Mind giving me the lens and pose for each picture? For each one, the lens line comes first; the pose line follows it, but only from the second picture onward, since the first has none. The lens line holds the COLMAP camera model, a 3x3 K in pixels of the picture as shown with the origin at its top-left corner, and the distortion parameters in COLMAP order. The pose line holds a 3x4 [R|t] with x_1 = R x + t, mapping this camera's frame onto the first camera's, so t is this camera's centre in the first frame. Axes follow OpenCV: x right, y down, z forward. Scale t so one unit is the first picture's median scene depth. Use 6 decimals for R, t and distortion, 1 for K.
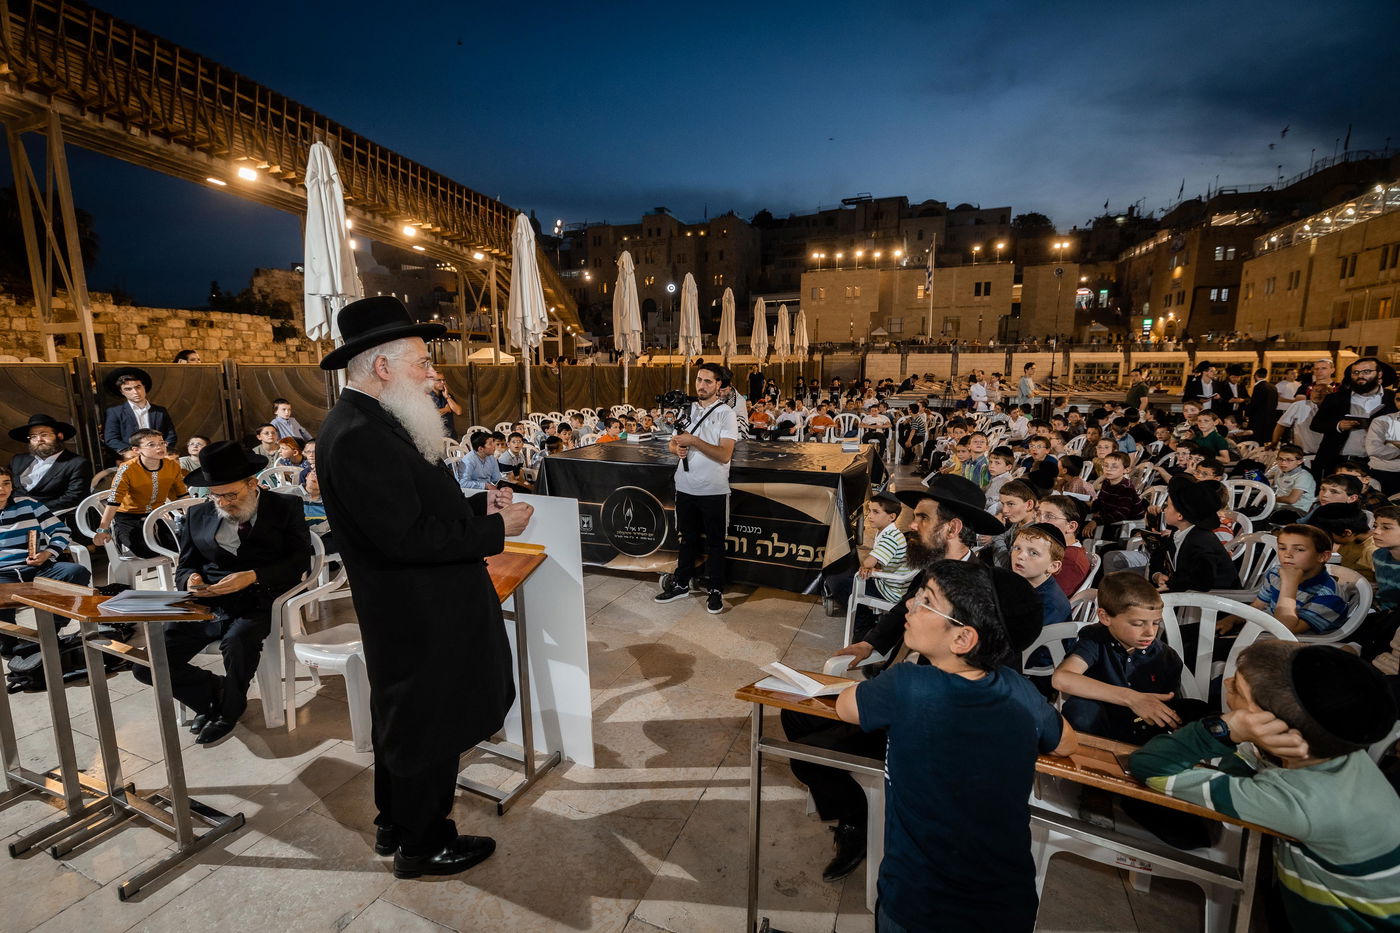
lens RADIAL K [[604.6, 0, 709.0], [0, 604.6, 466.6], [0, 0, 1]] dist [0.000880, -0.000731]
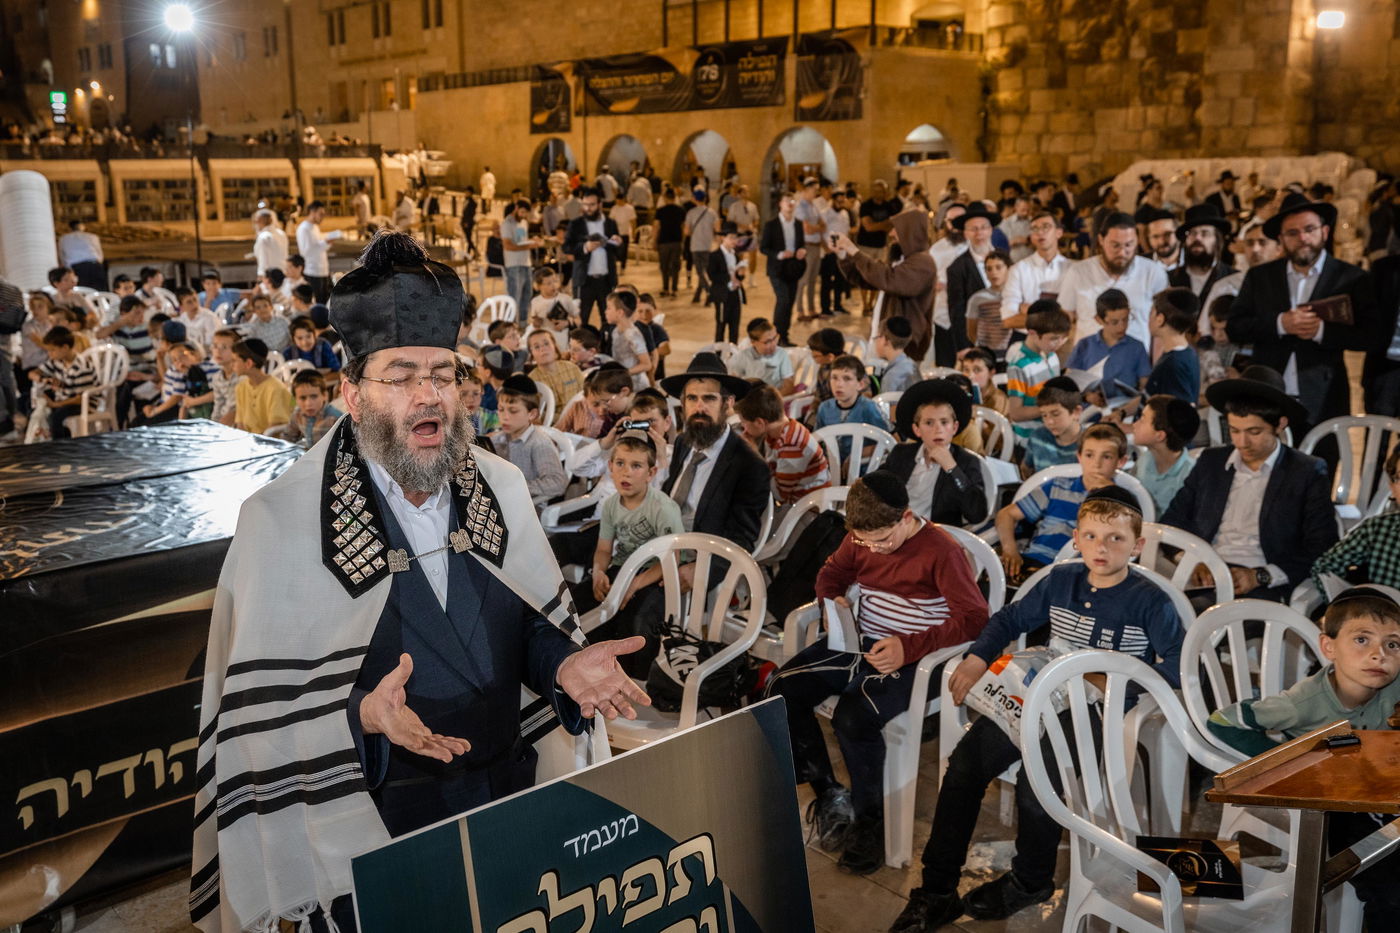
lens RADIAL K [[1276.3, 0, 659.6], [0, 1276.3, 415.3], [0, 0, 1]] dist [0.013636, 0.000000]
pose [[0.490115, -0.169507, 0.855017, -0.077817], [0.156545, 0.982078, 0.104961, -0.019219], [-0.857485, 0.082406, 0.507867, 0.063374]]
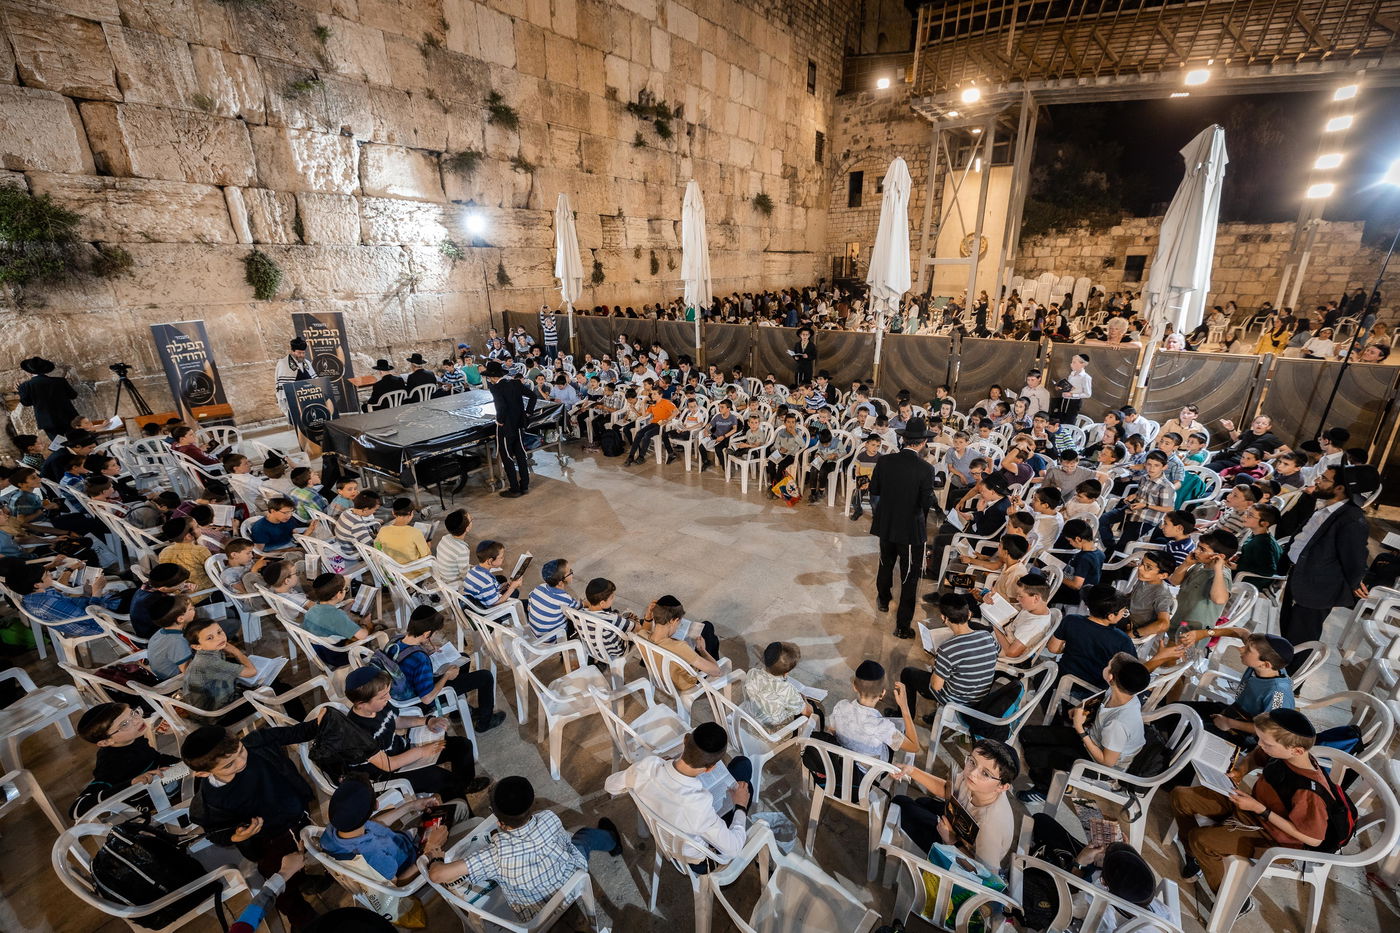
lens RADIAL K [[583.8, 0, 702.7], [0, 583.8, 467.4], [0, 0, 1]] dist [-0.000214, -0.000142]
pose [[-0.239668, 0.327240, -0.914043, 0.276910], [-0.143680, 0.919159, 0.366745, -0.113888], [0.960164, 0.219226, -0.173275, 0.398697]]
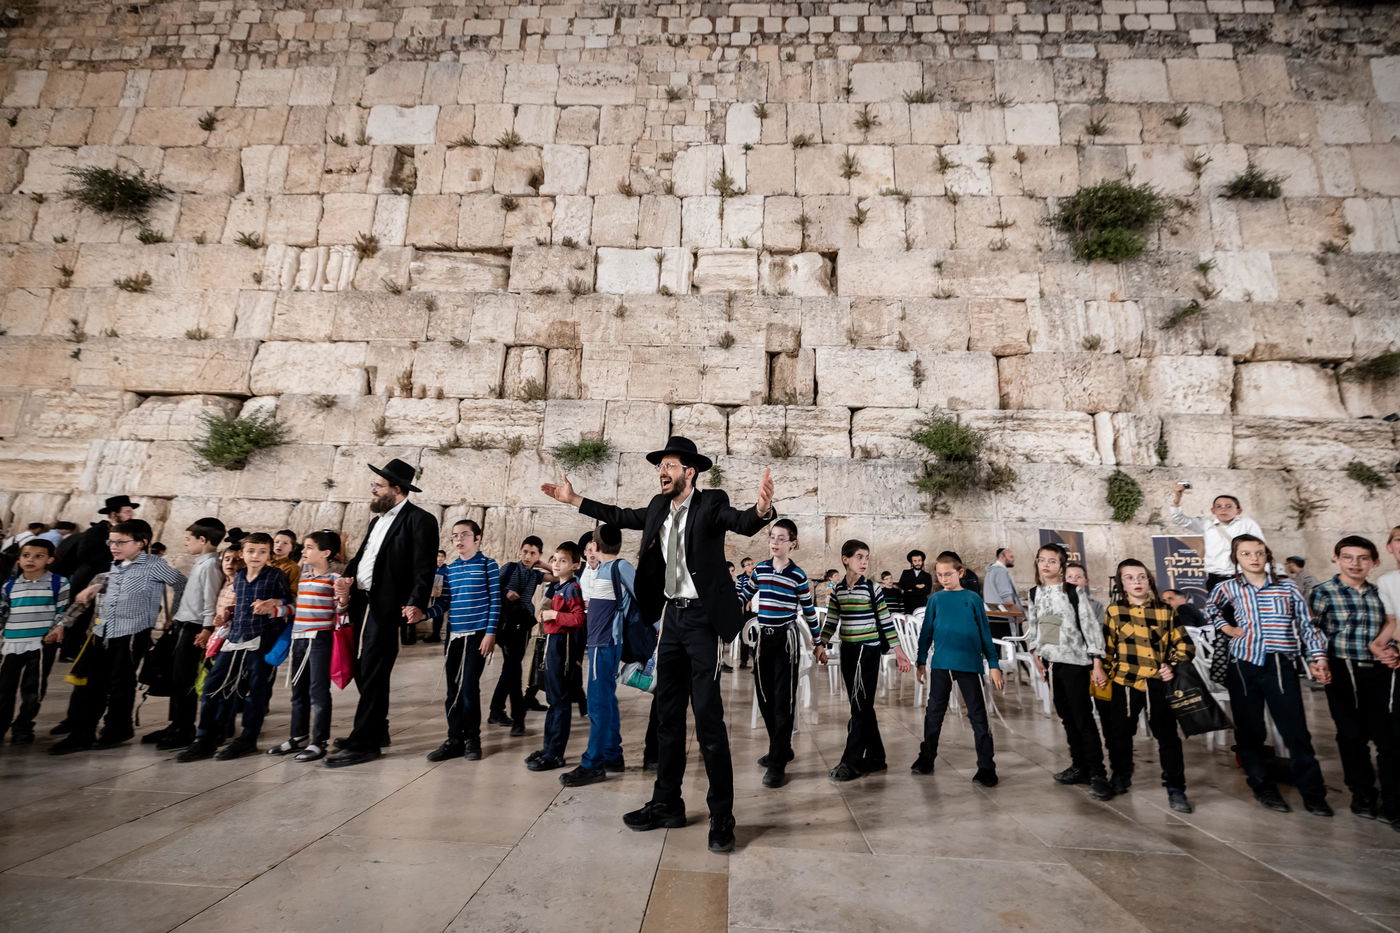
lens RADIAL K [[604.6, 0, 707.5], [0, 604.6, 442.0], [0, 0, 1]] dist [0.000880, -0.000731]
pose [[-0.947824, -0.102525, -0.301858, 0.302563], [-0.084960, 0.993866, -0.070790, -0.025280], [0.307264, -0.041450, -0.950721, 0.284200]]
